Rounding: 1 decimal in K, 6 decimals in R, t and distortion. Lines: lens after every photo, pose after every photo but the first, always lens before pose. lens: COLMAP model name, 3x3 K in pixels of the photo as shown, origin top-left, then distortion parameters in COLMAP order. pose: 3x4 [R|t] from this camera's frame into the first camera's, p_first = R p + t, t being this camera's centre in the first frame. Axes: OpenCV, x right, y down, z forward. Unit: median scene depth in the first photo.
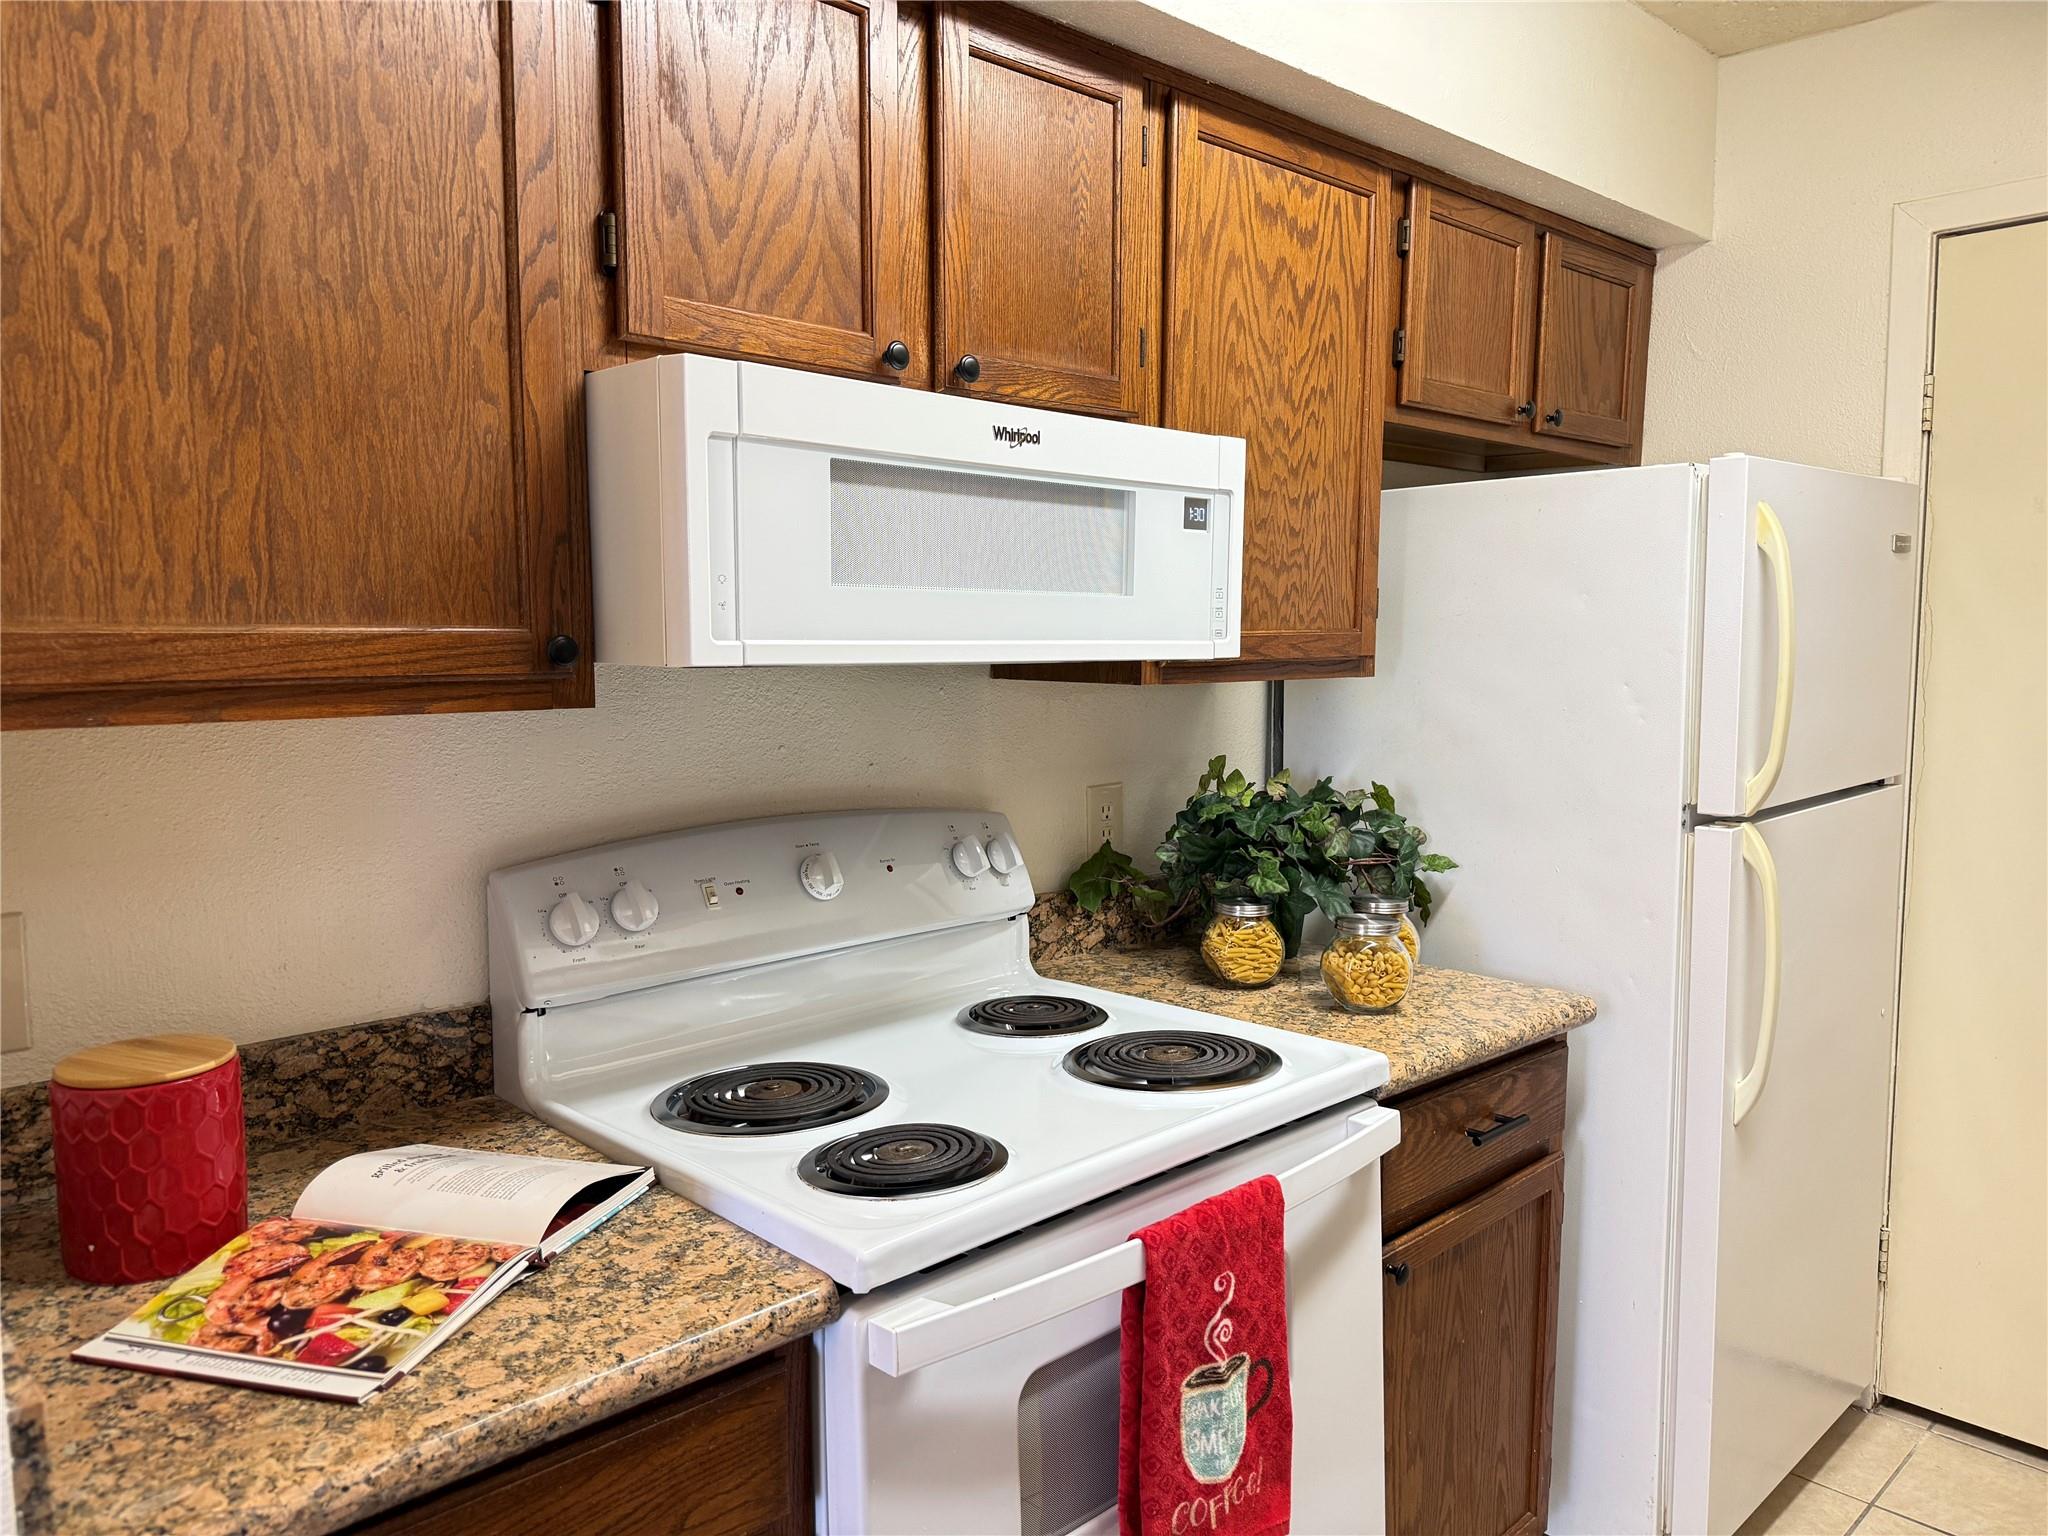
lens RADIAL K [[1448.4, 0, 1014.0], [0, 1448.4, 763.4], [0, 0, 1]] dist [0.064724, -0.018519]
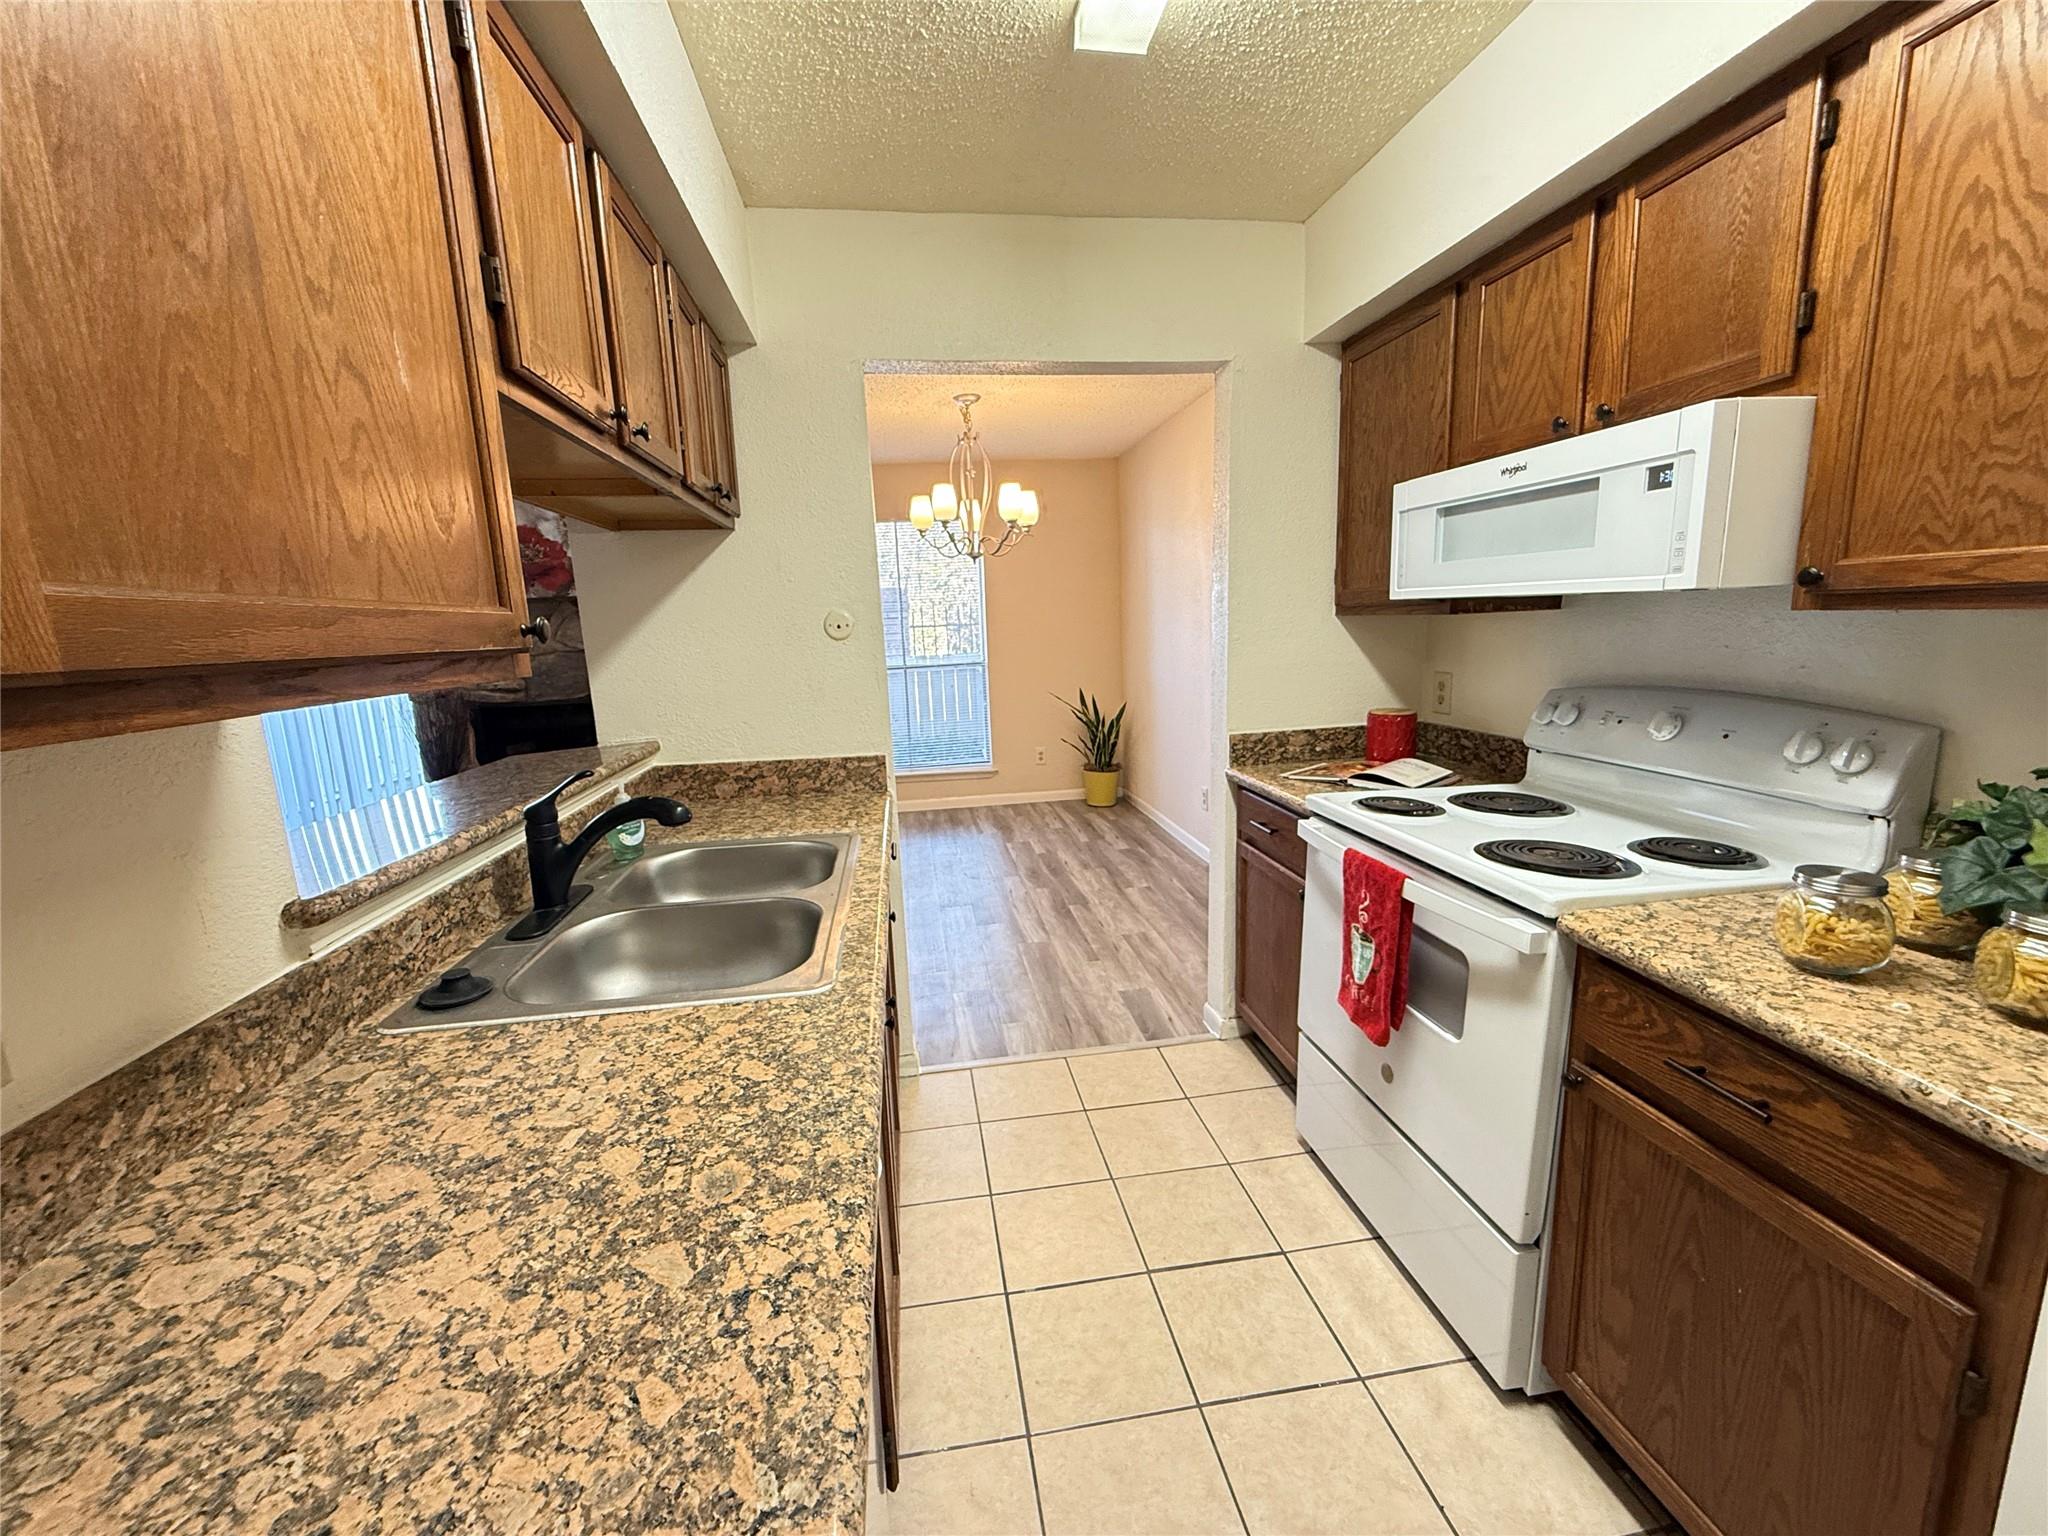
lens RADIAL K [[815.0, 0, 1018.4], [0, 815.0, 769.4], [0, 0, 1]] dist [-0.000208, 0.000083]
pose [[-0.578529, 0.171908, -0.797340, 1.218219], [-0.040303, 0.970319, 0.238445, -0.076295], [0.814665, 0.170083, -0.554430, 1.096723]]
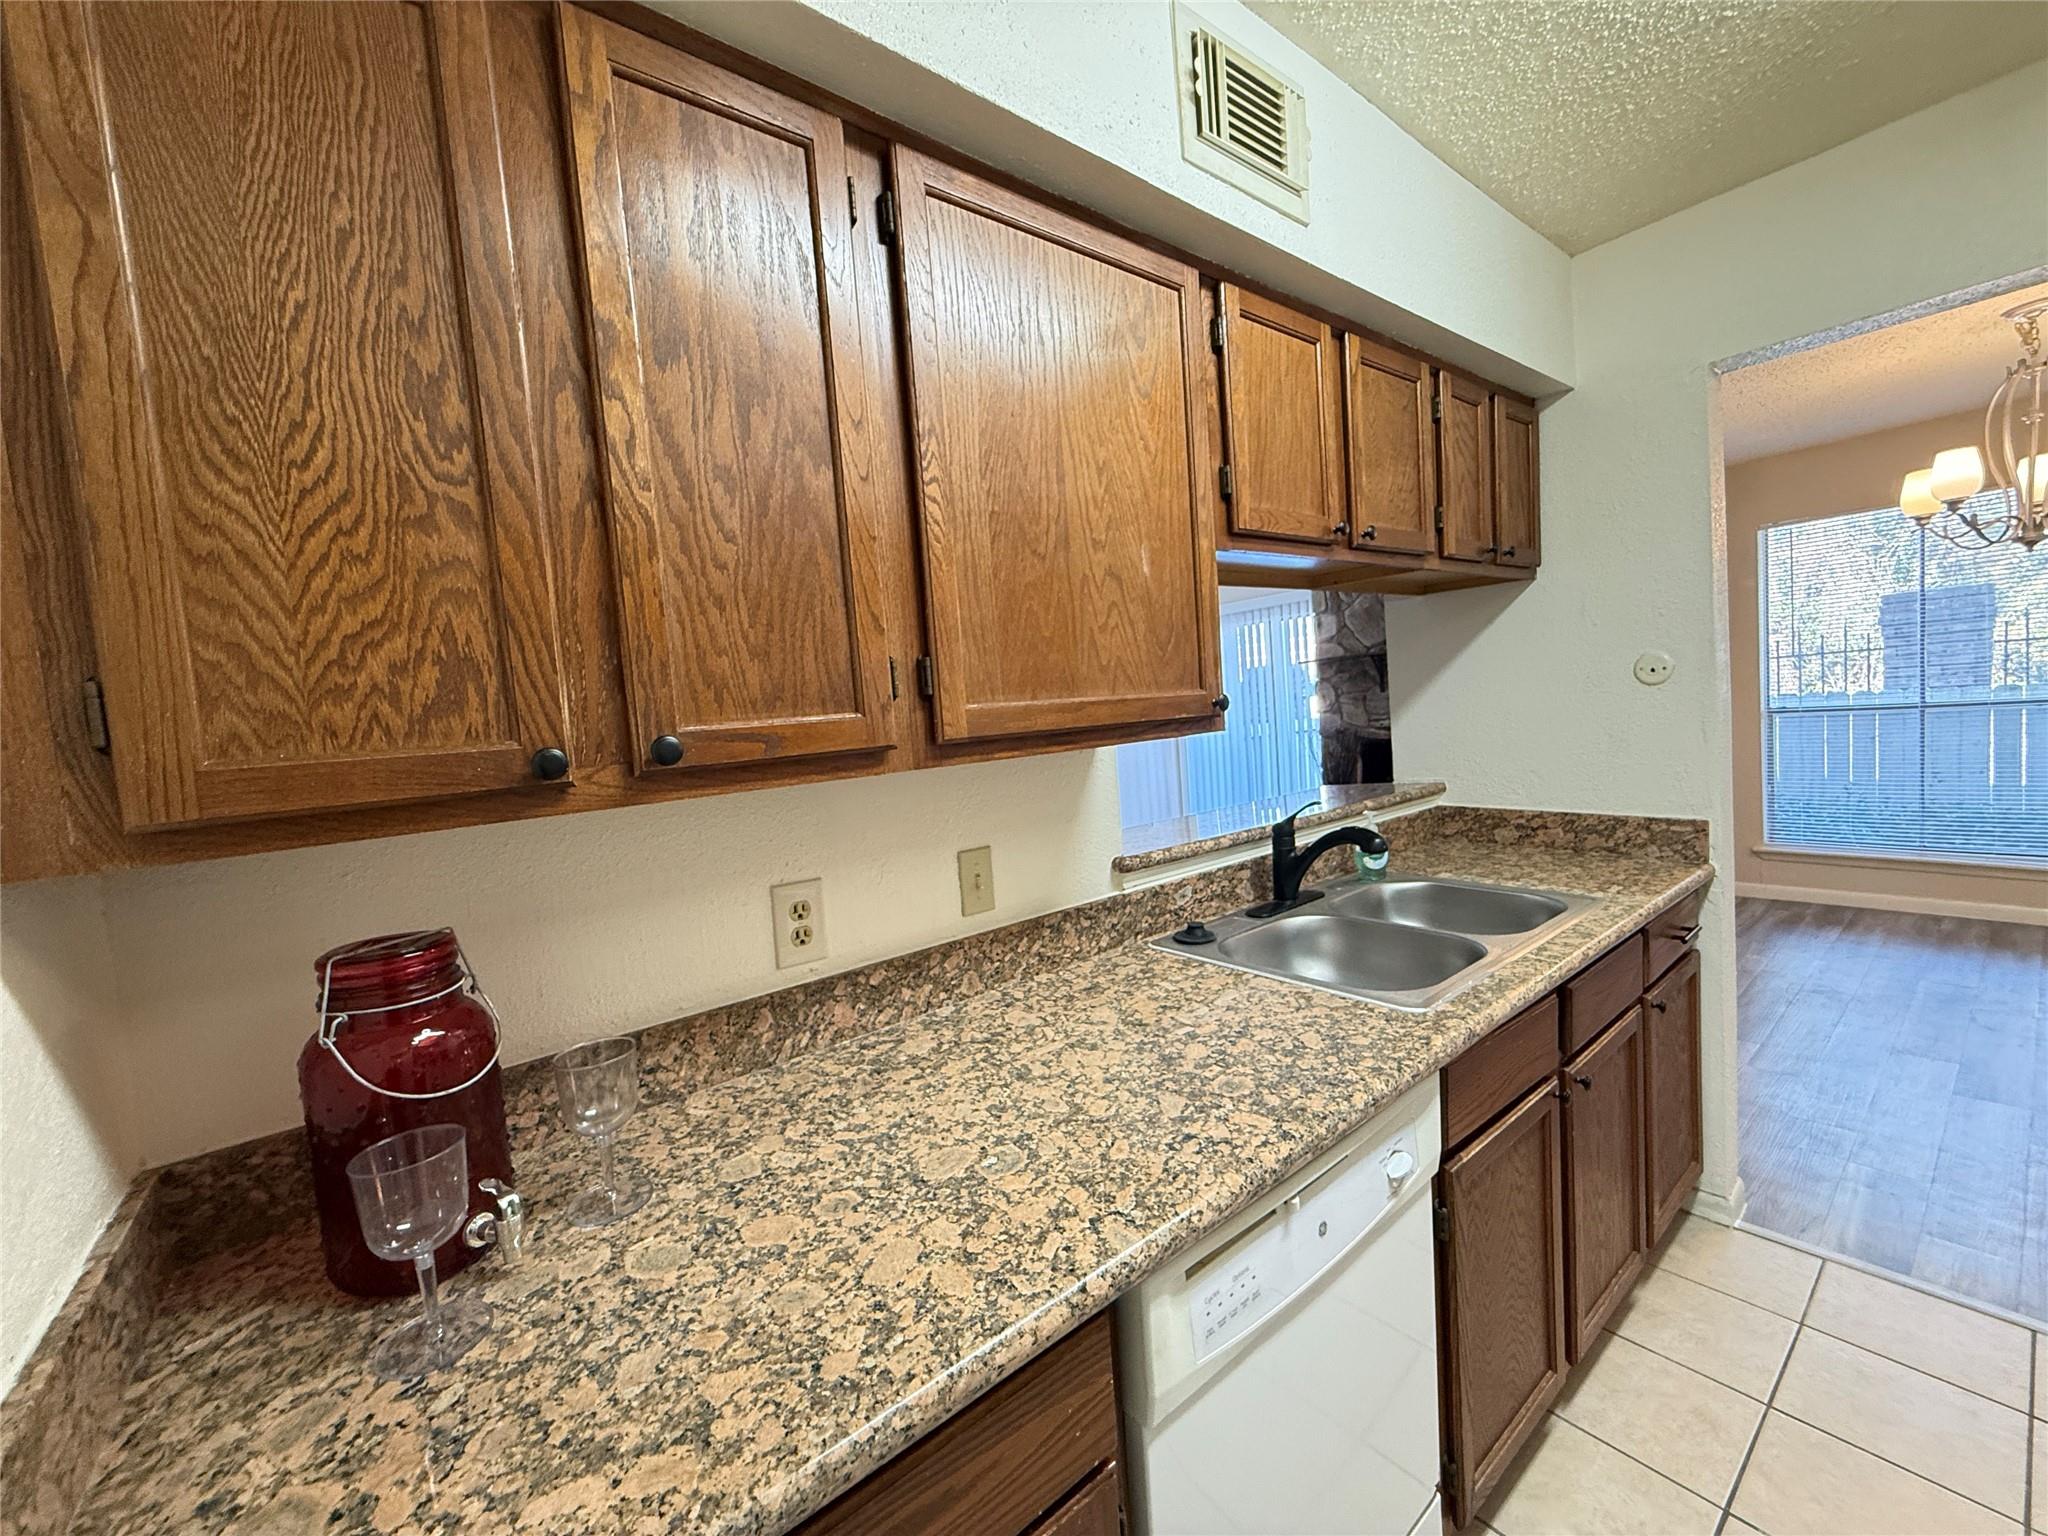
lens RADIAL K [[815.0, 0, 1020.5], [0, 815.0, 768.8], [0, 0, 1]] dist [-0.000208, 0.000083]
pose [[-0.992699, 0.072066, 0.096719, 1.077512], [0.087731, 0.981710, 0.168966, -0.117552], [-0.082773, 0.176217, -0.980865, 1.370938]]
